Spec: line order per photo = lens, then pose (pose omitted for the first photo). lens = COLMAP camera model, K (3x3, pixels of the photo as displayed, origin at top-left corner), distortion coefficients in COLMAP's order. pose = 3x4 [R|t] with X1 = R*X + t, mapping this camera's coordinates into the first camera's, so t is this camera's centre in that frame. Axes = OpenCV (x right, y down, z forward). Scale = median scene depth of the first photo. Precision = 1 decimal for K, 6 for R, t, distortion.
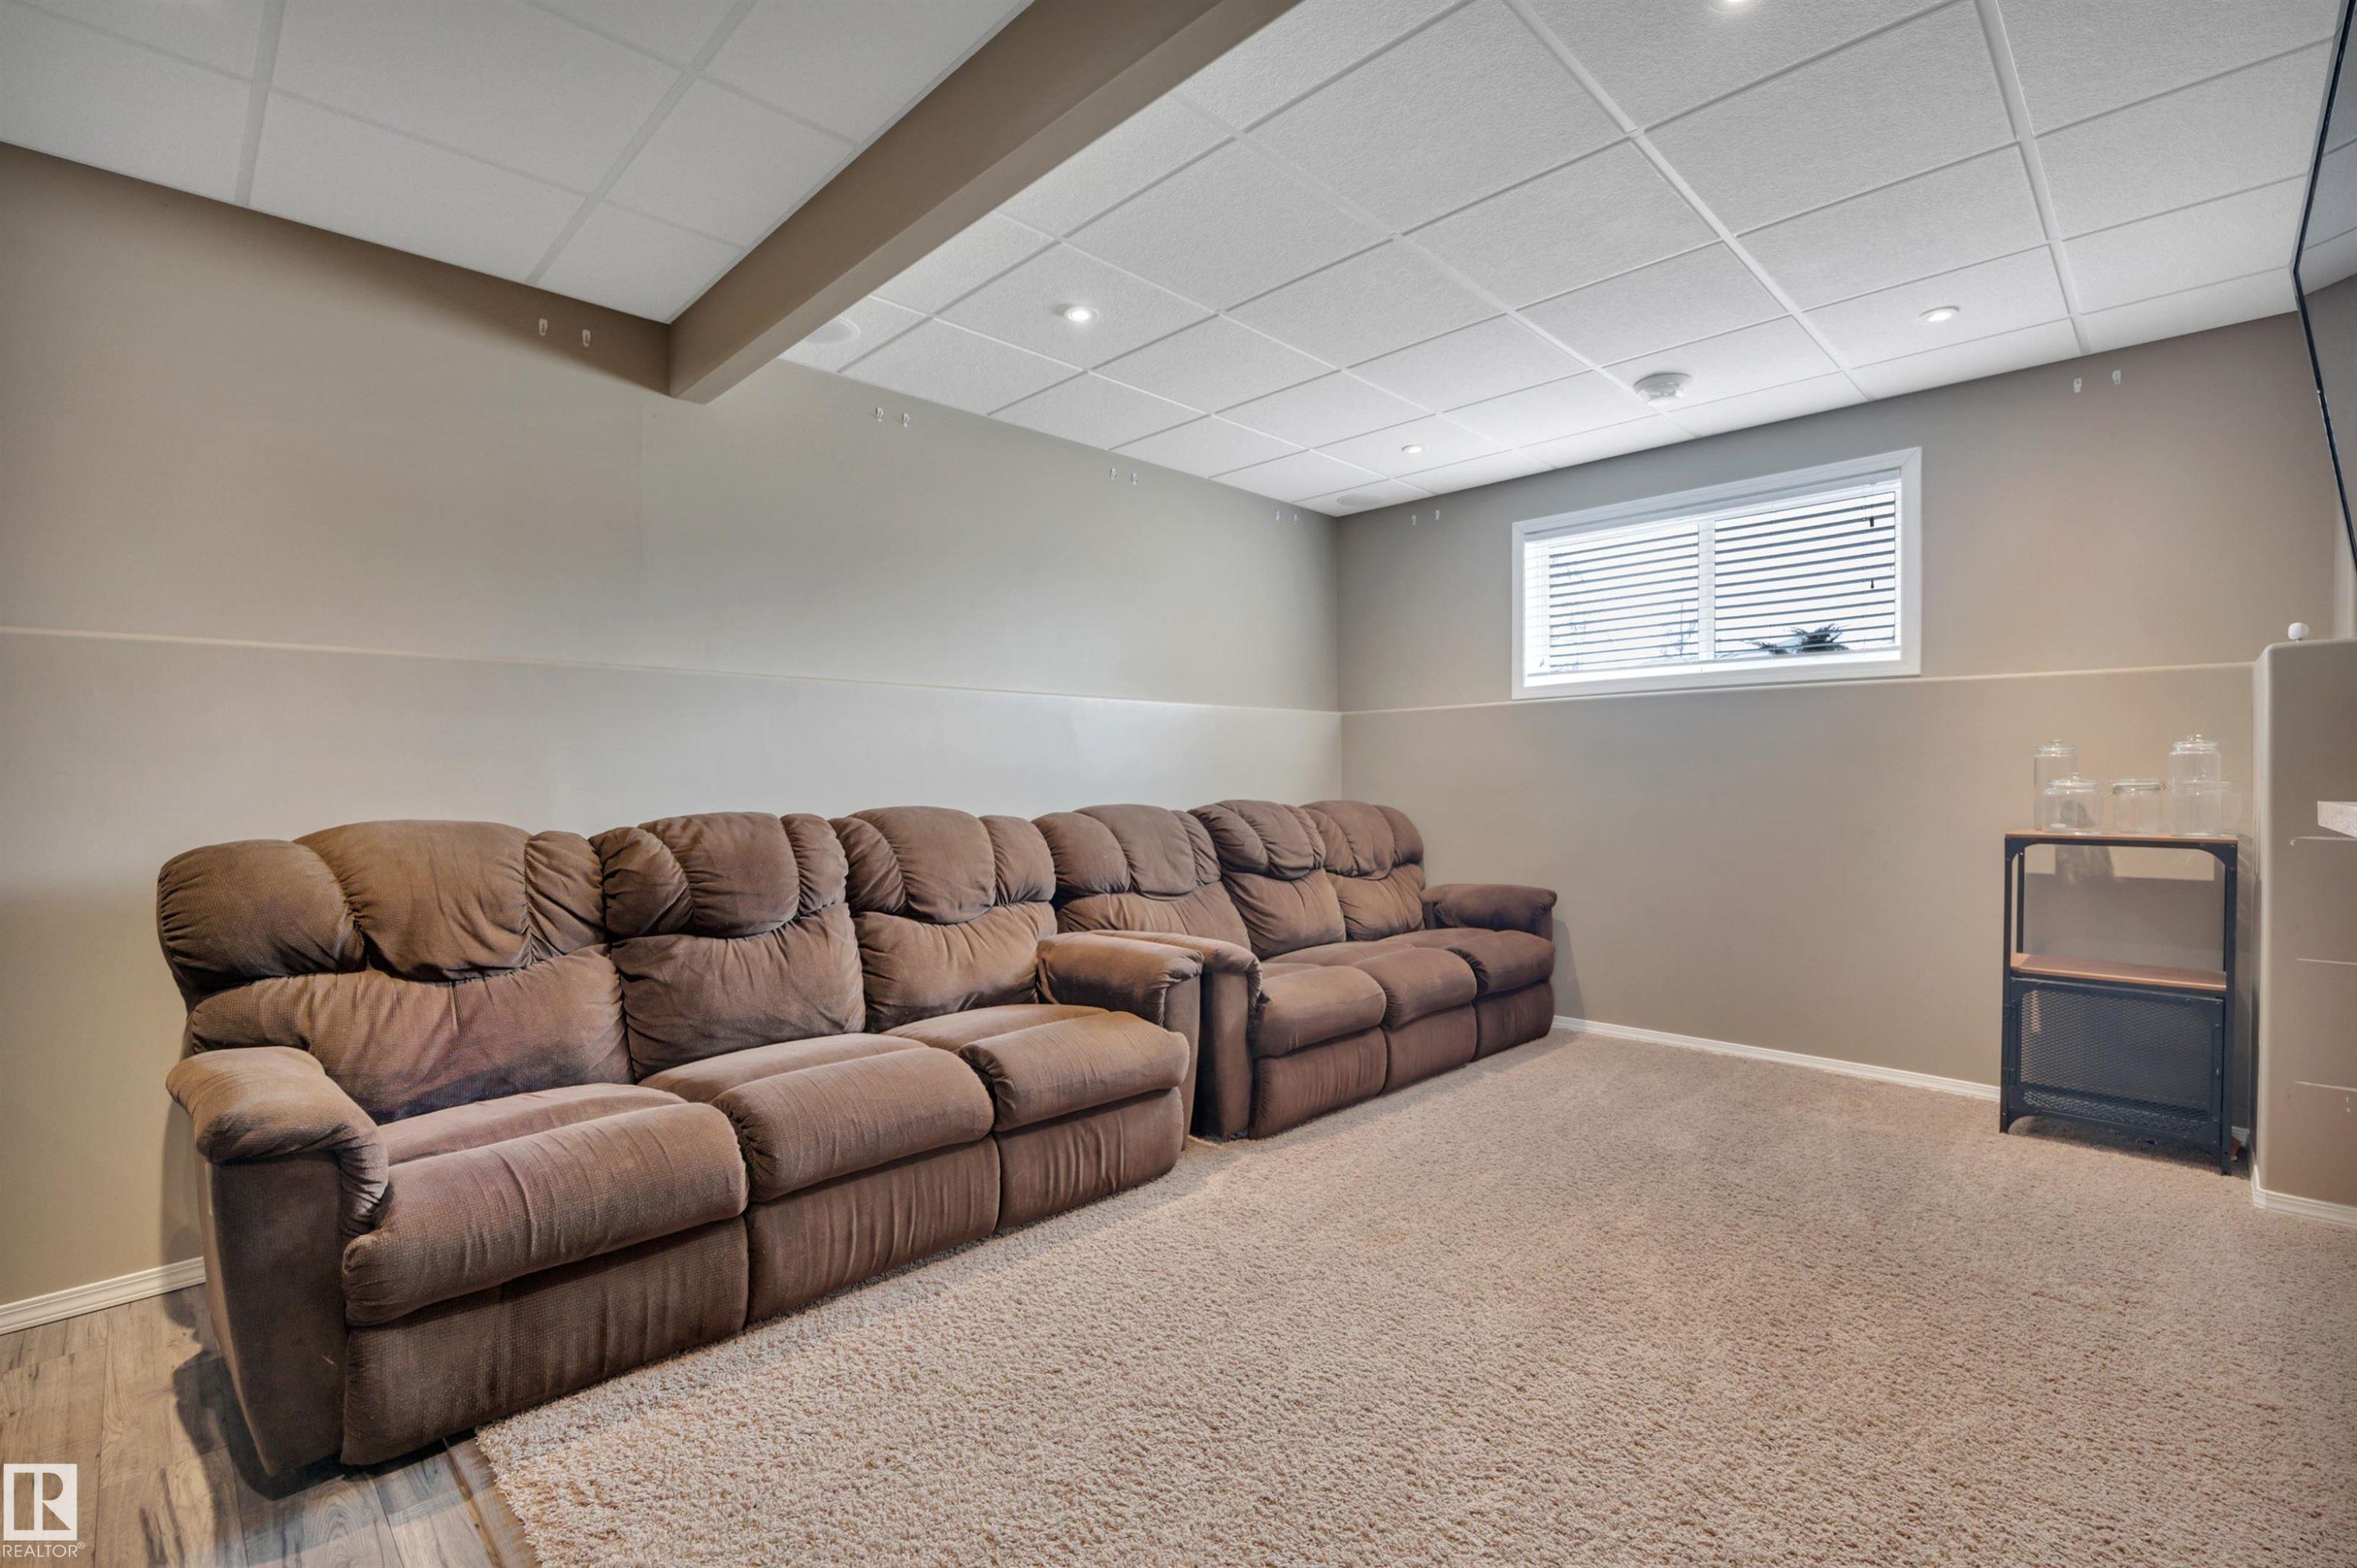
lens RADIAL K [[1068.5, 0, 1174.5], [0, 1068.5, 787.7], [0, 0, 1]] dist [-0.004658, -0.000727]
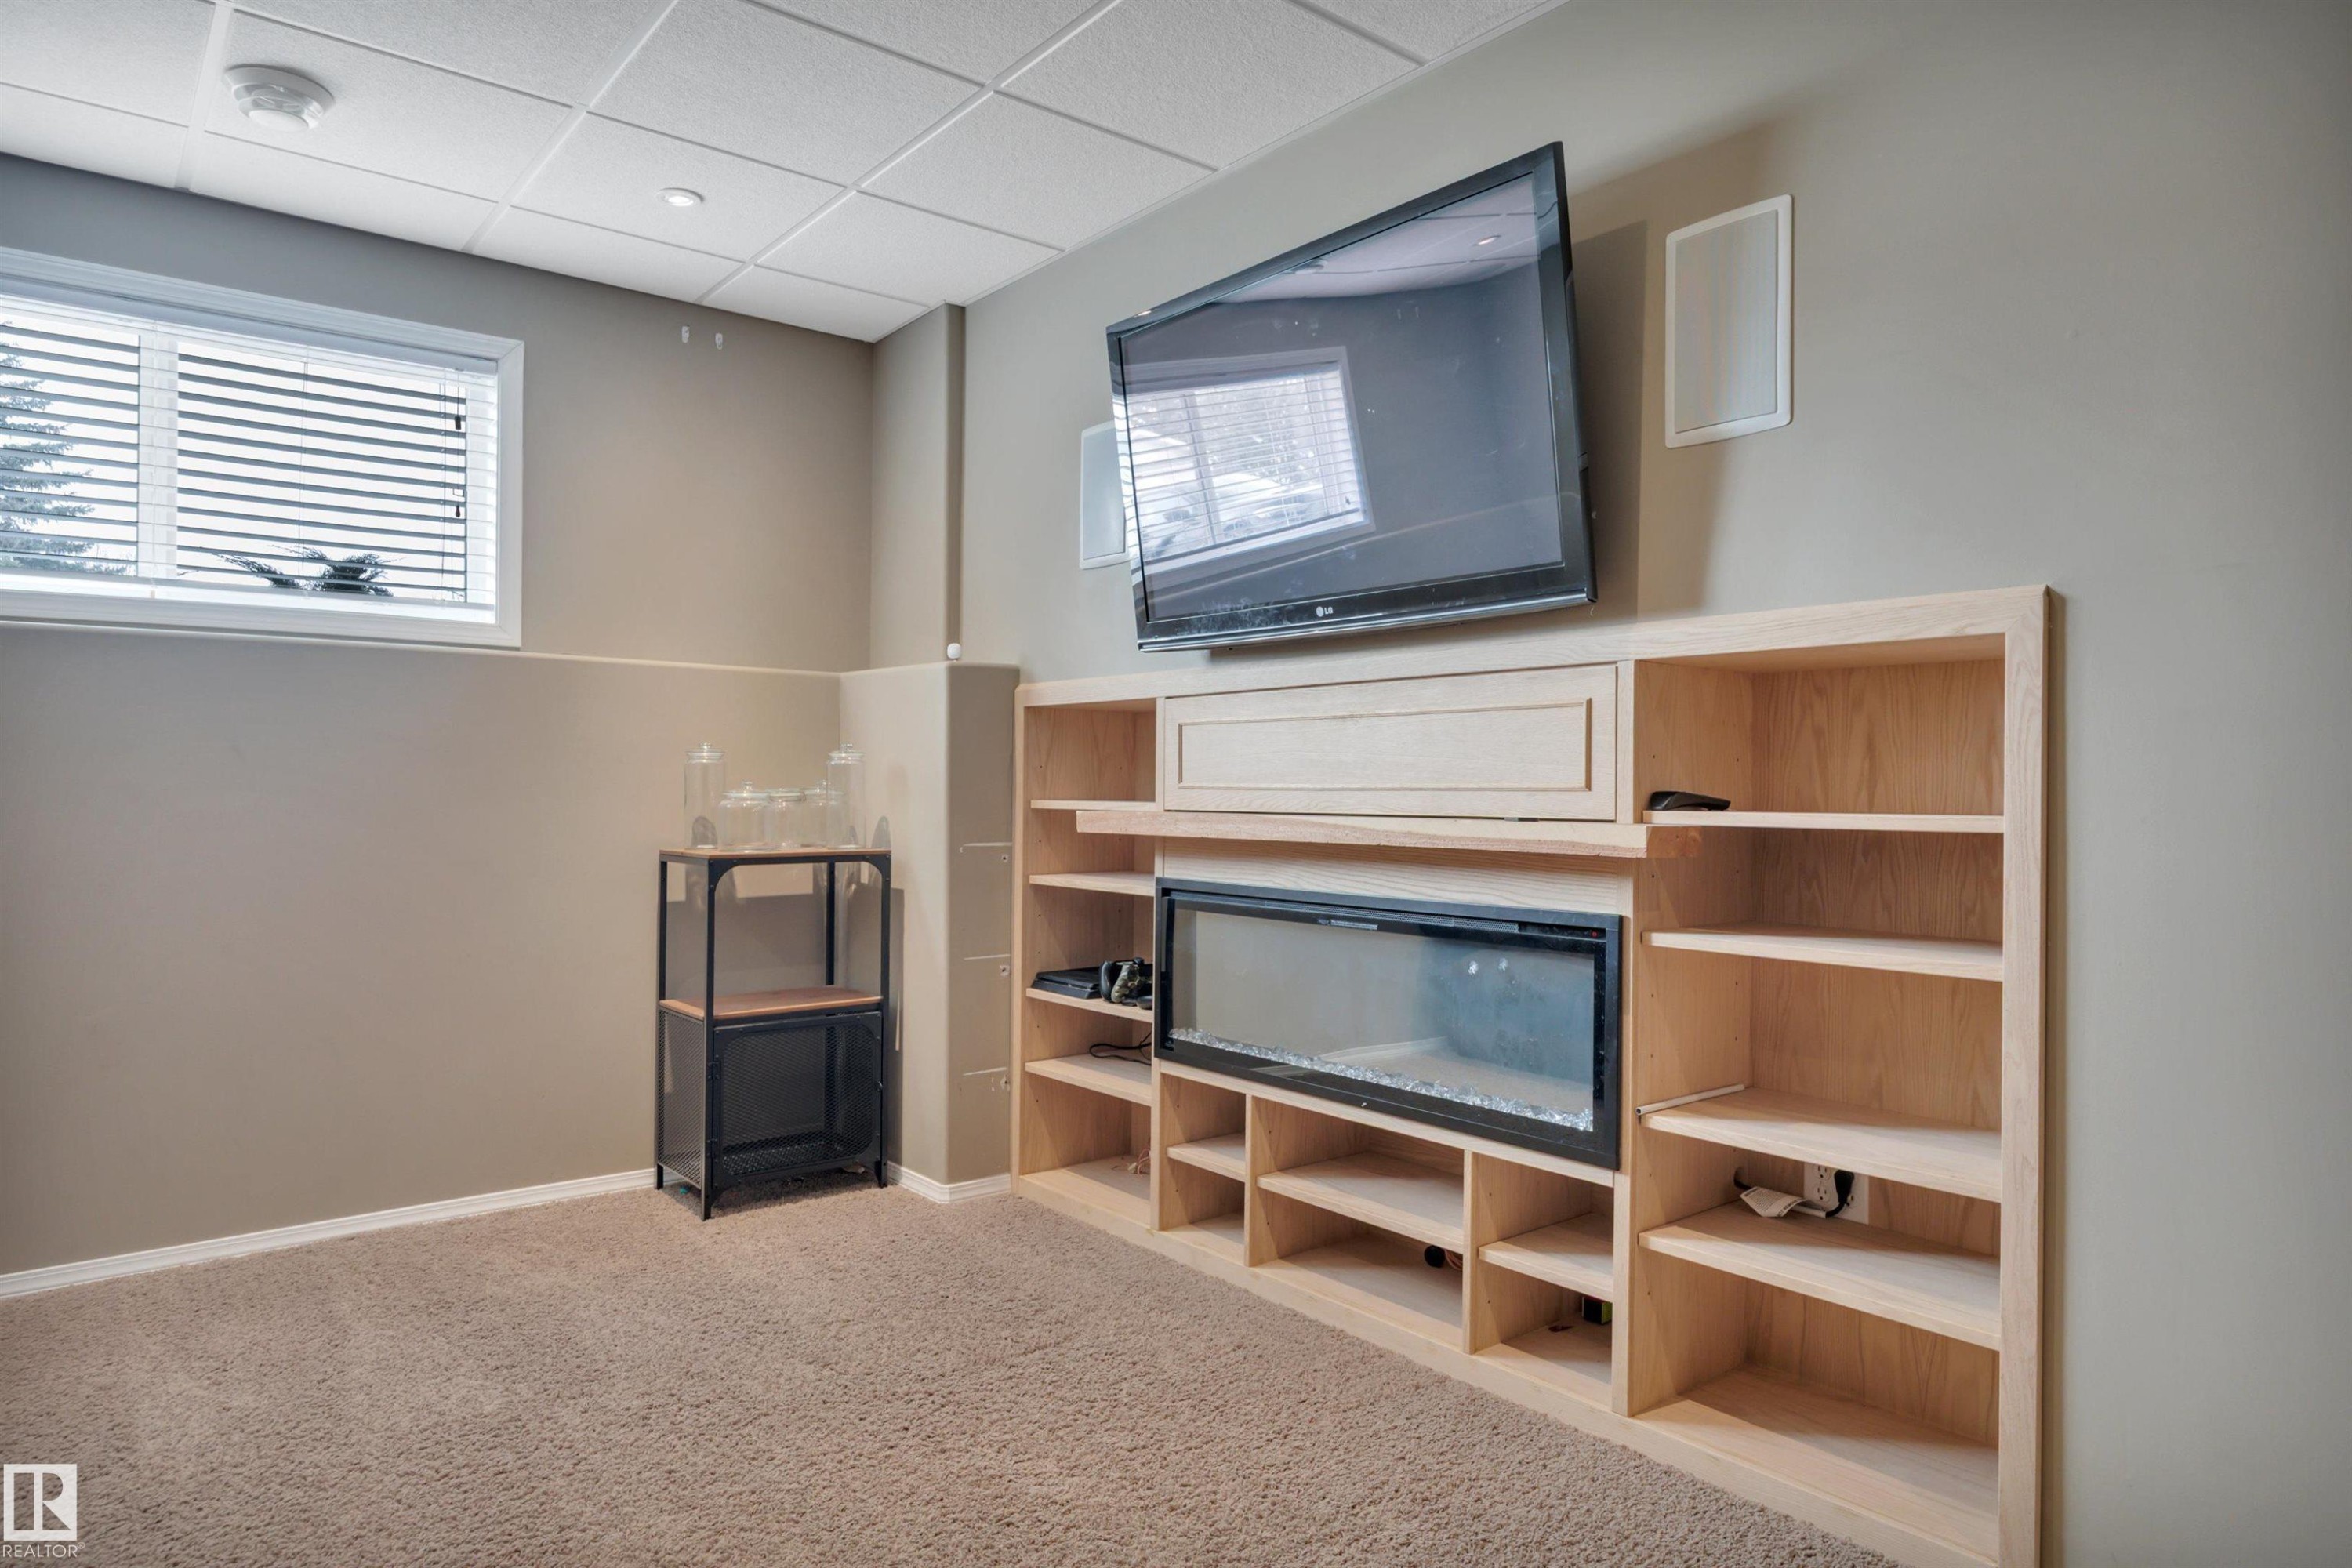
lens RADIAL K [[1422.5, 0, 1176.6], [0, 1422.5, 775.4], [0, 0, 1]] dist [-0.009806, -0.000328]
pose [[0.085068, 0.011818, 0.996305, -0.247425], [0.002494, 0.999924, -0.012074, -0.003926], [-0.996372, 0.003512, 0.085032, 0.469307]]
